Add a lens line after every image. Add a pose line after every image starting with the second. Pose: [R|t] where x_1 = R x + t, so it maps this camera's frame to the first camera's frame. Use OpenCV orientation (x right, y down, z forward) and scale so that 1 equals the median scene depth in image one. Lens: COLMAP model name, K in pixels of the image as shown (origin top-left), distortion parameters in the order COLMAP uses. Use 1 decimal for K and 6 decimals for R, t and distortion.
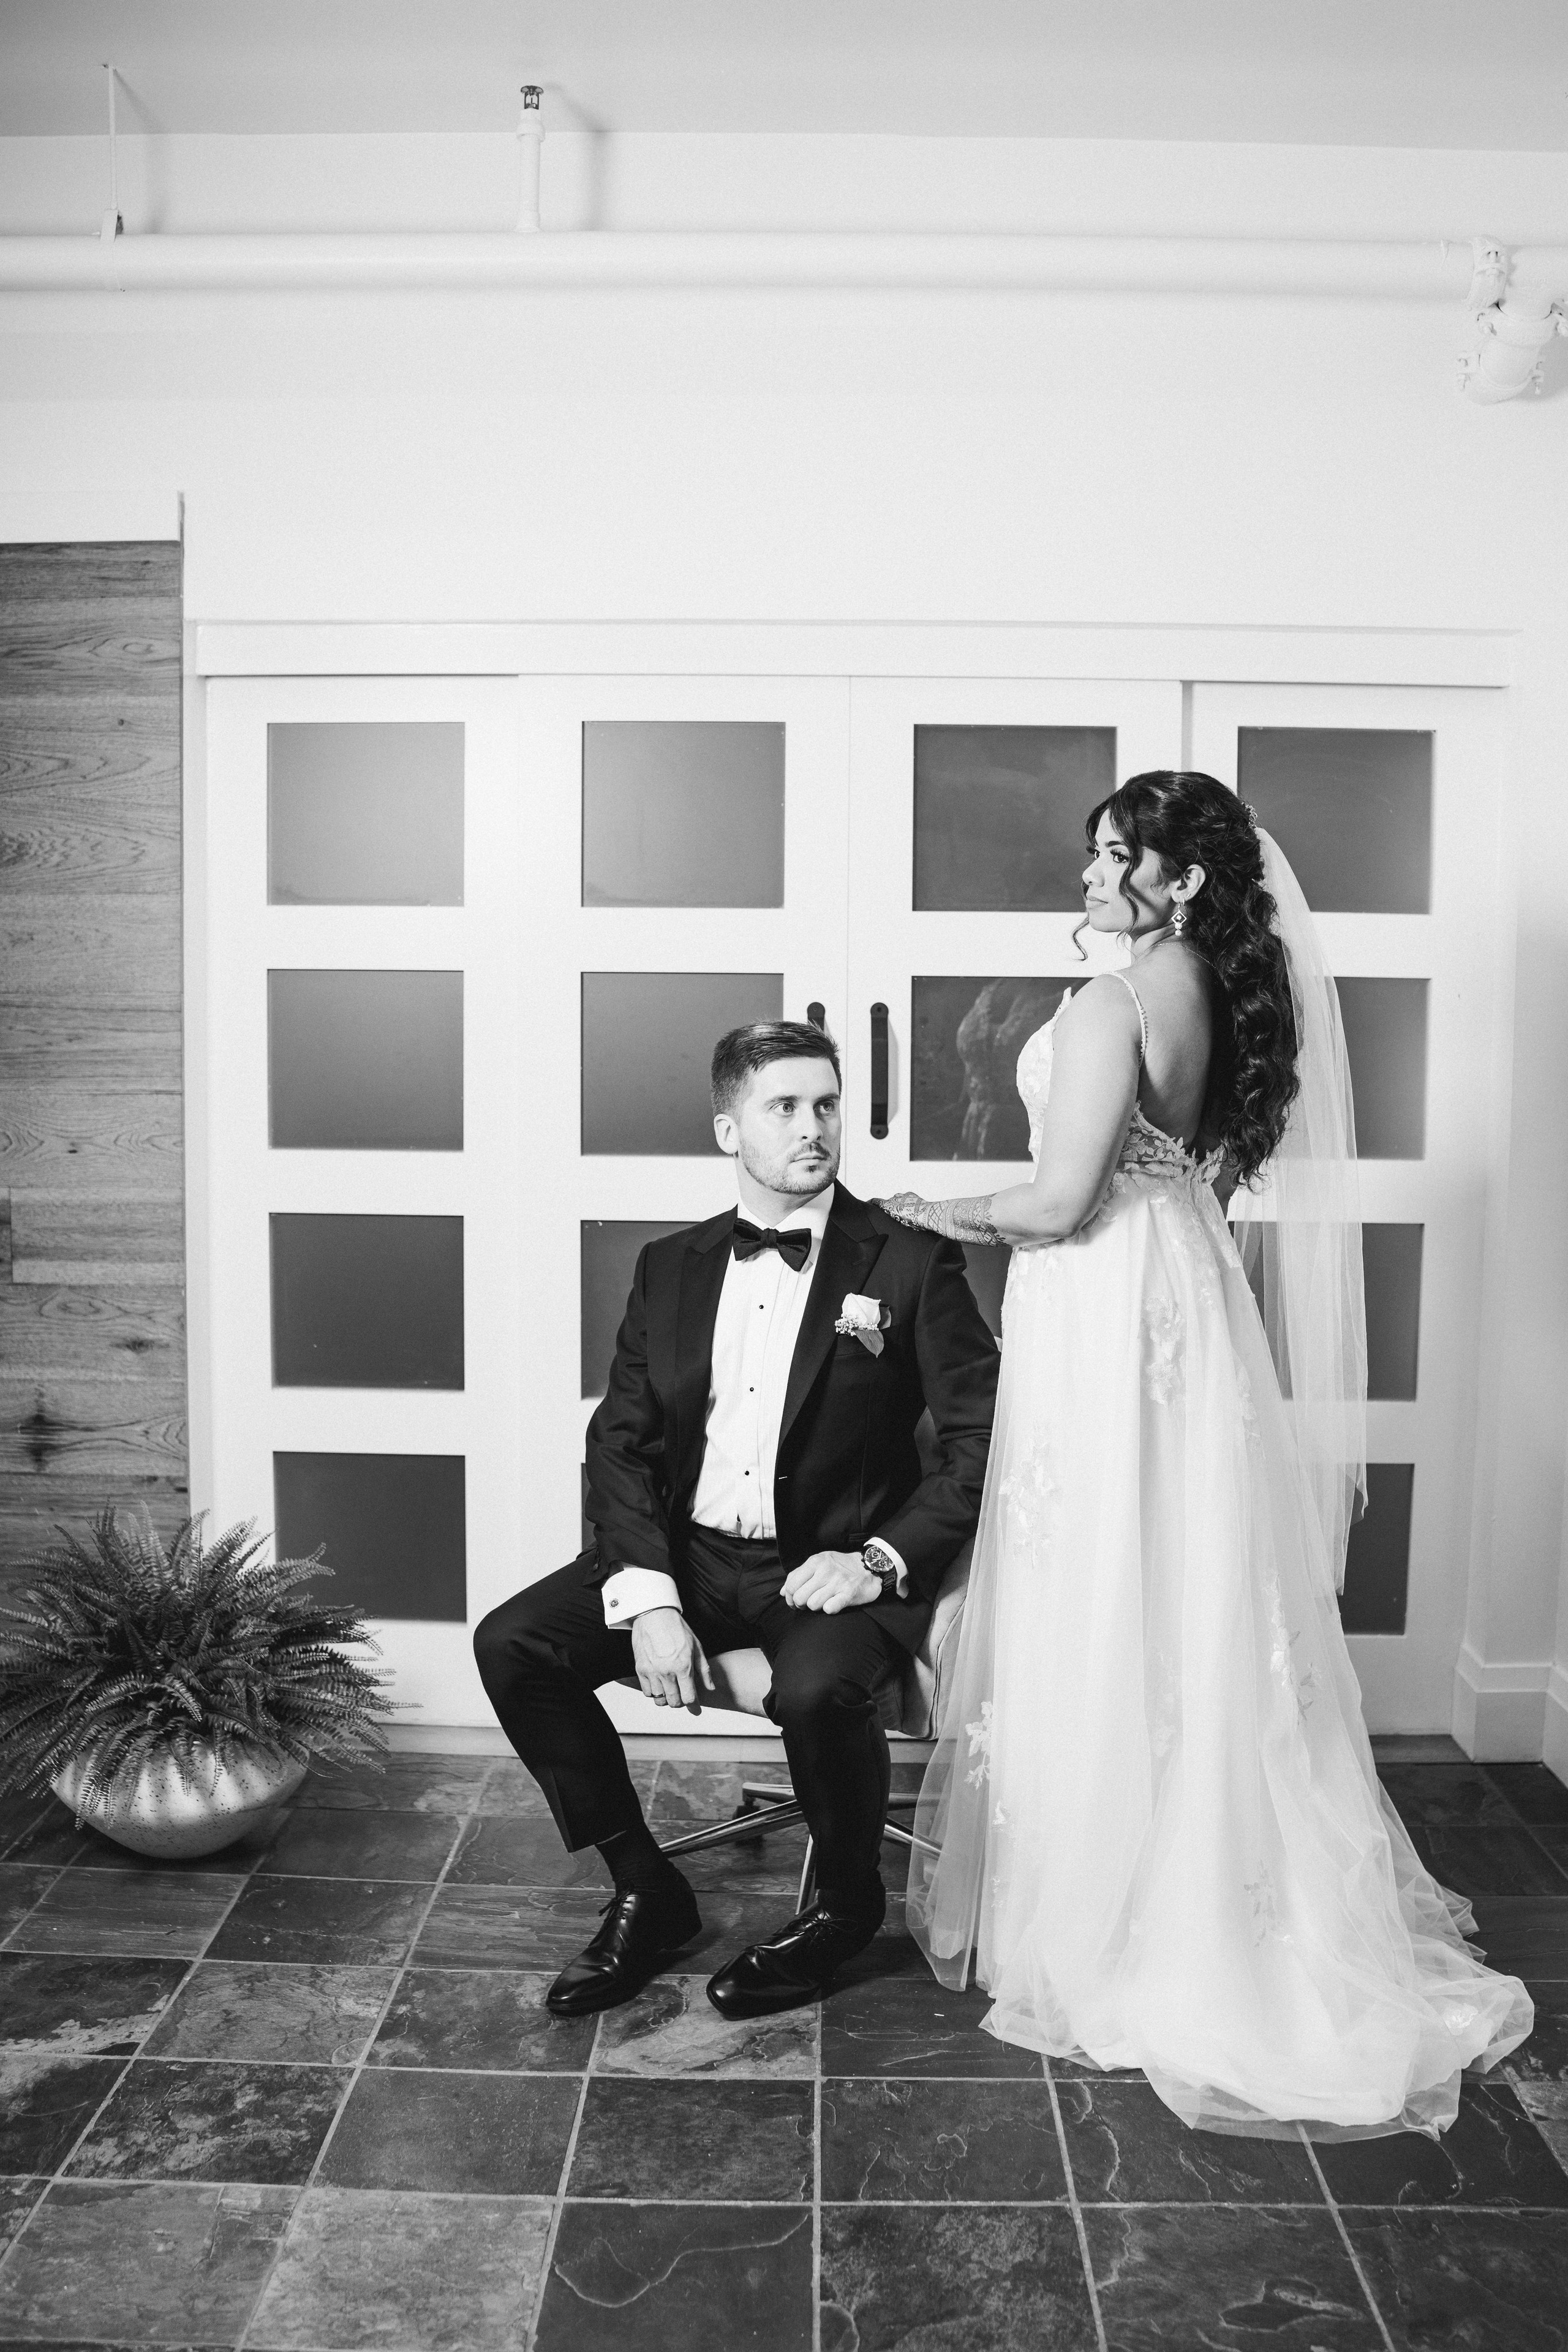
lens RADIAL K [[2341.3, 0, 785.1], [0, 2341.3, 1207.2], [0, 0, 1]] dist [-0.182217, 0.260112]
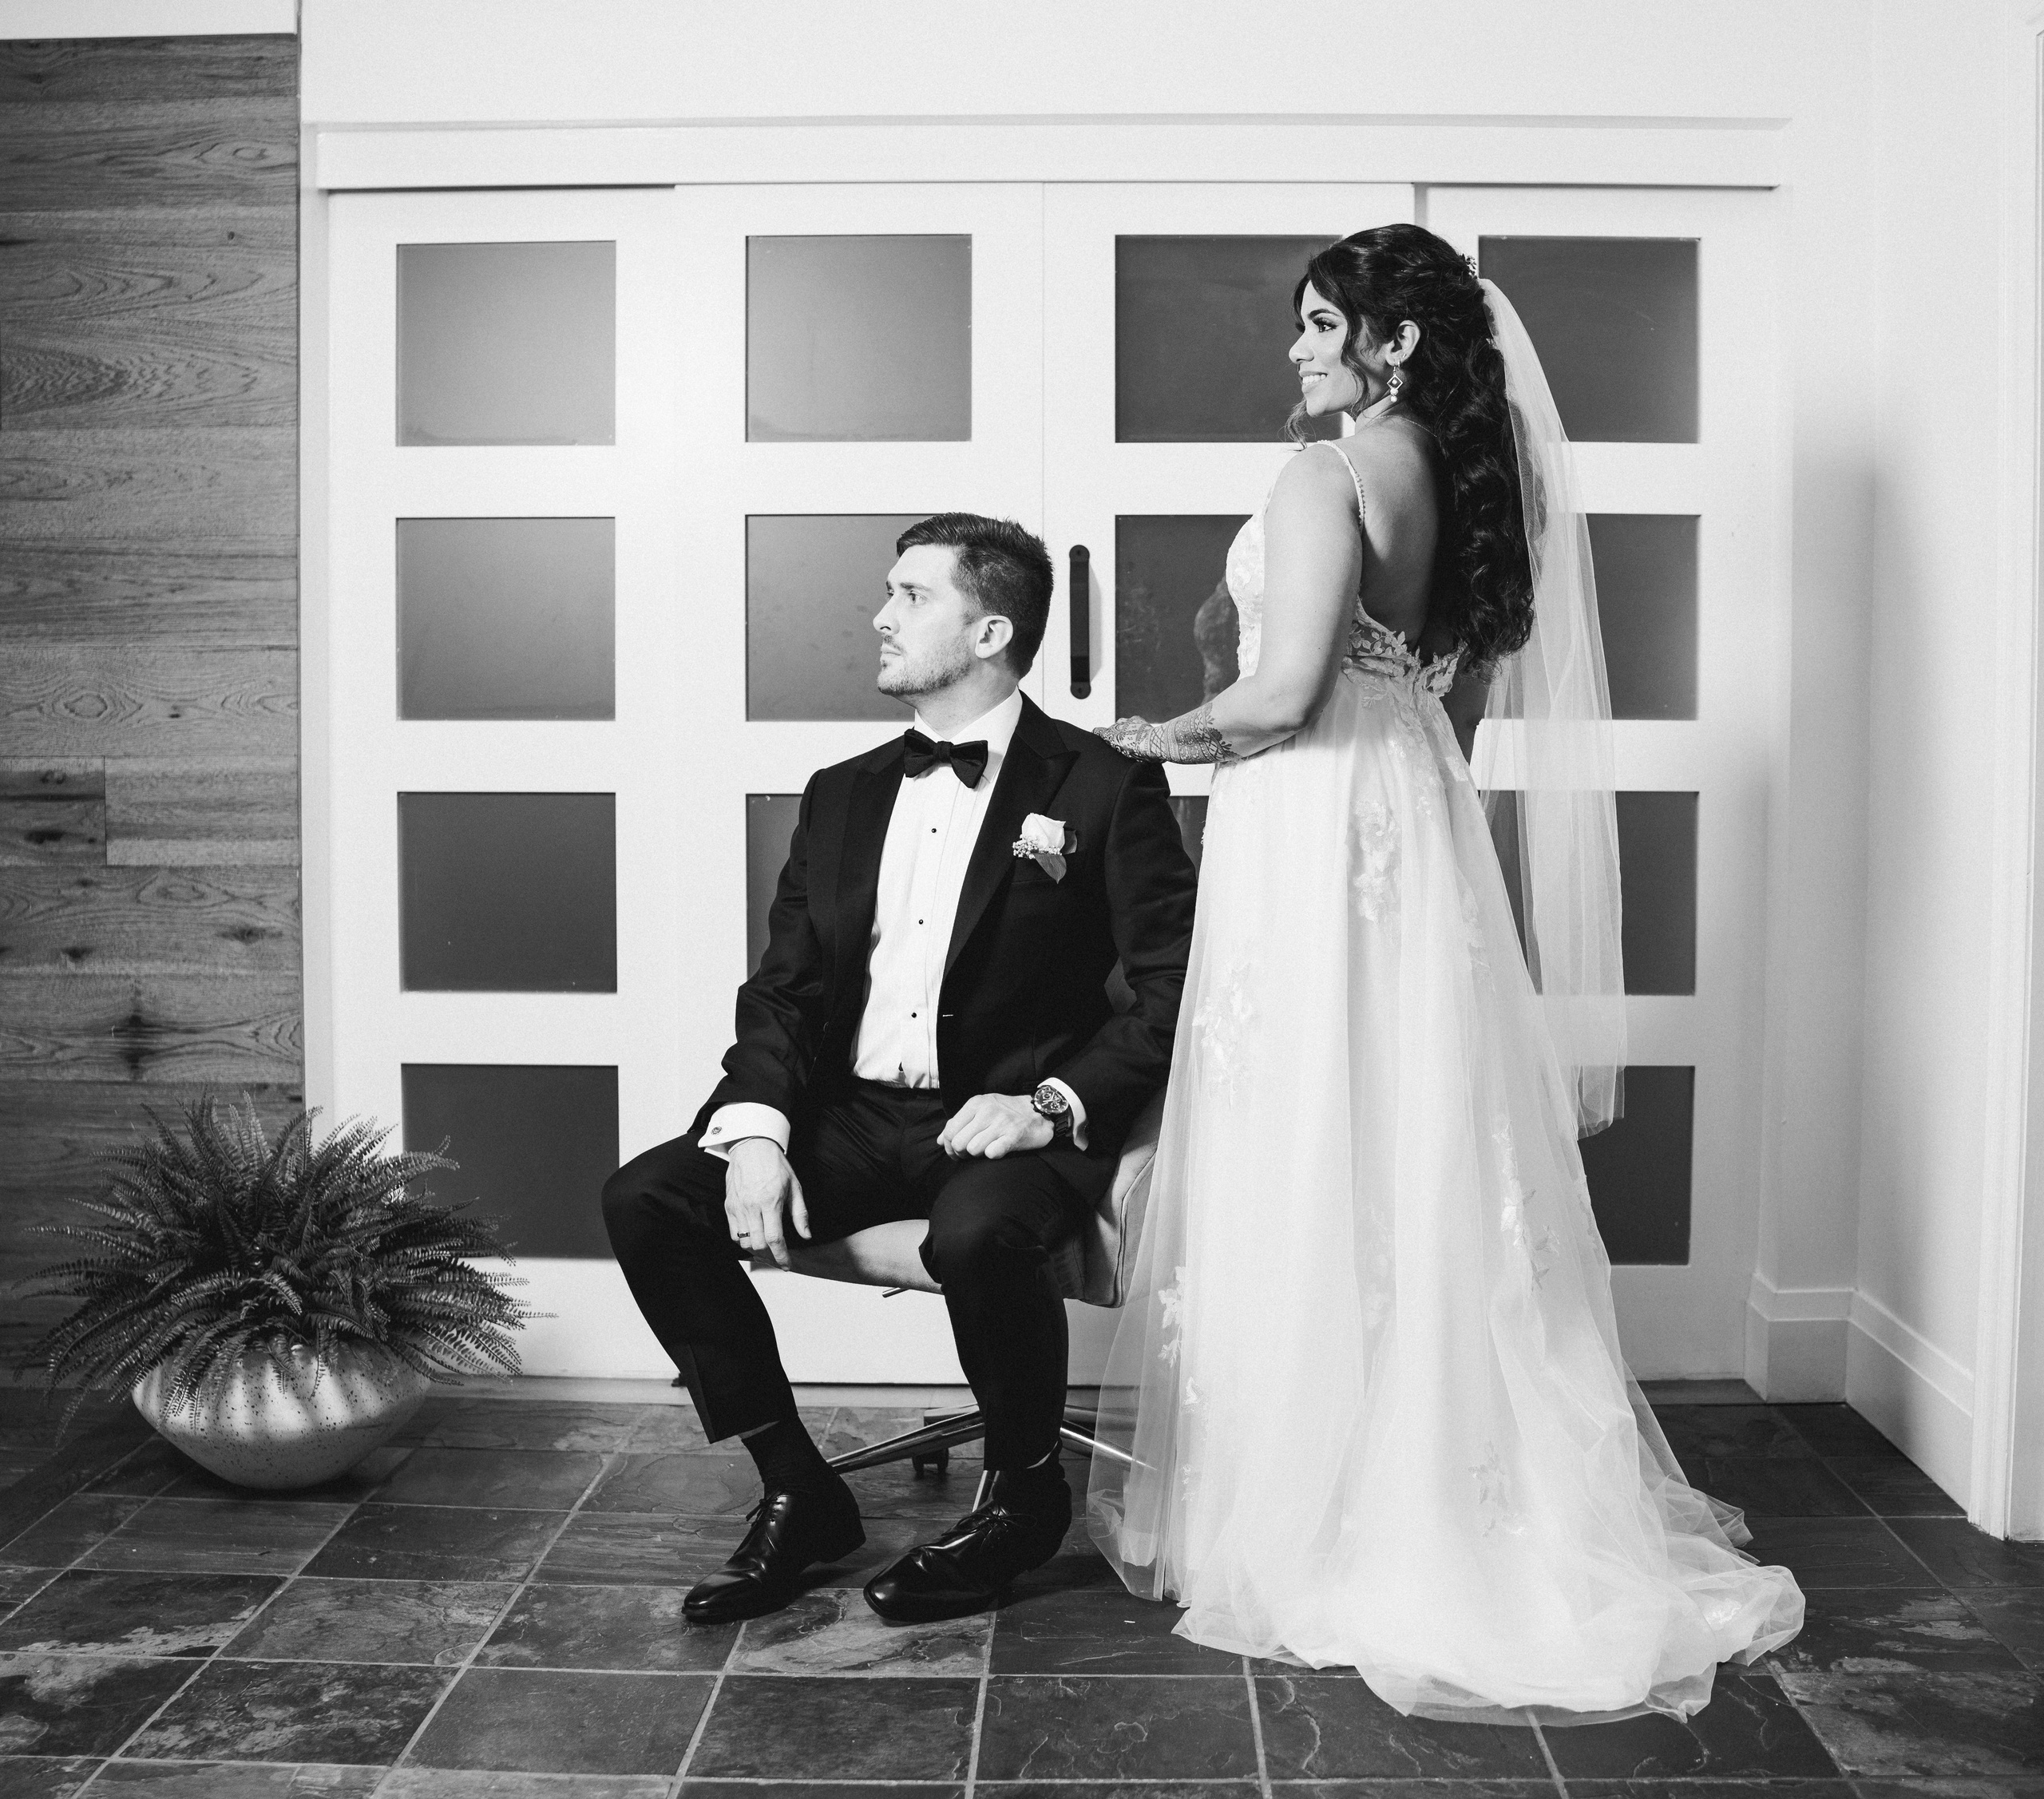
lens RADIAL K [[2701.4, 0, 1065.6], [0, 2701.4, 926.7], [0, 0, 1]] dist [-0.178506, 0.241837]
pose [[0.999973, -0.007283, -0.000669, 0.041476], [0.007258, 0.999444, -0.032545, 0.109607], [0.000906, 0.032540, 0.999470, -0.025342]]
